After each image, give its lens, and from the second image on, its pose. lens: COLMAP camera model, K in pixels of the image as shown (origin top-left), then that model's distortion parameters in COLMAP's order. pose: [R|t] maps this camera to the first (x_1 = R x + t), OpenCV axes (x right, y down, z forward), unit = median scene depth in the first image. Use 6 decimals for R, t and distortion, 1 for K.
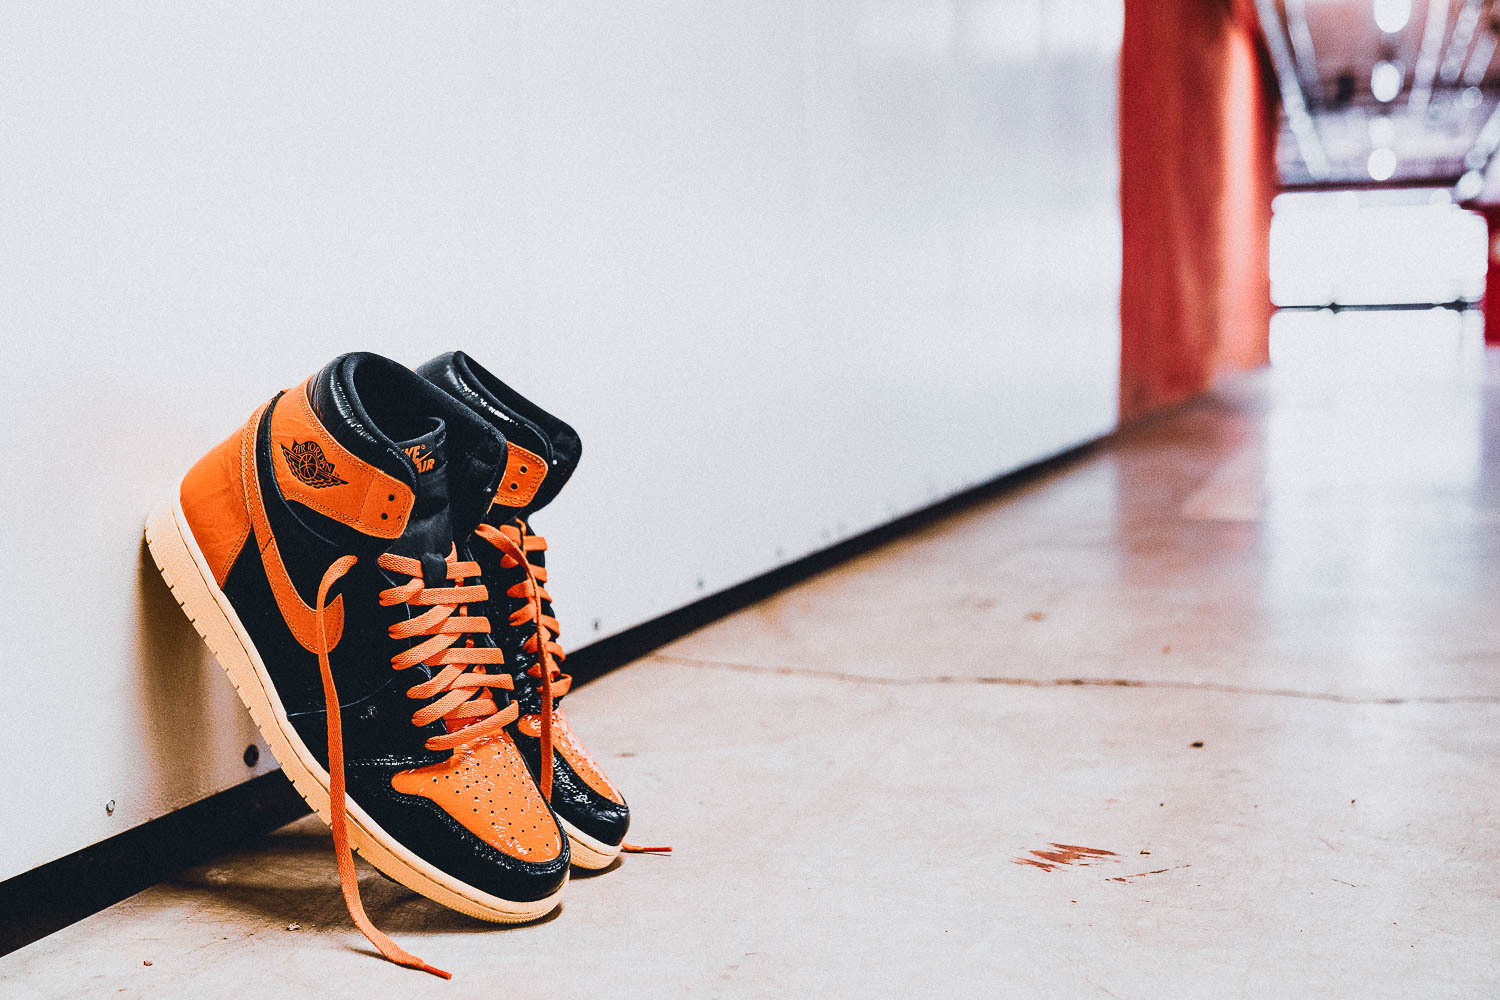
lens RADIAL K [[2031.2, 0, 750.0], [0, 2031.2, 500.0], [0, 0, 1]] dist [0.003123, -0.028704]
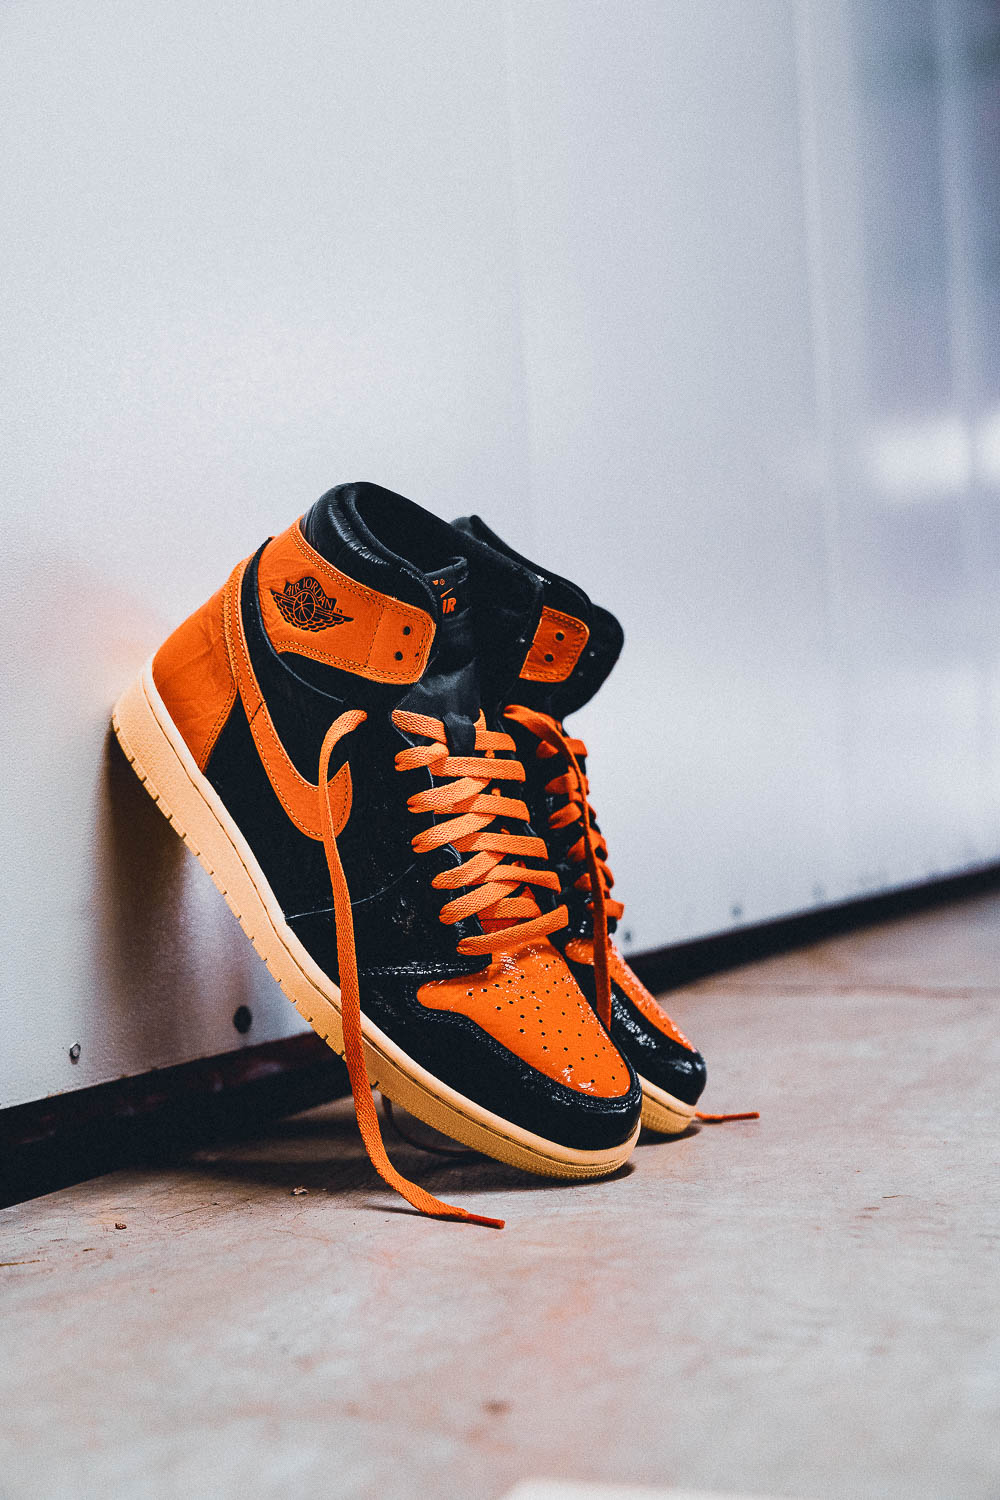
lens RADIAL K [[2050.6, 0, 500.0], [0, 2050.6, 750.0], [0, 0, 1]] dist [0.005345, -0.011038]
pose [[0.993085, -0.048859, -0.106749, -0.052792], [0.036089, 0.992305, -0.118440, 0.137607], [0.111714, 0.113768, 0.987207, 0.196755]]
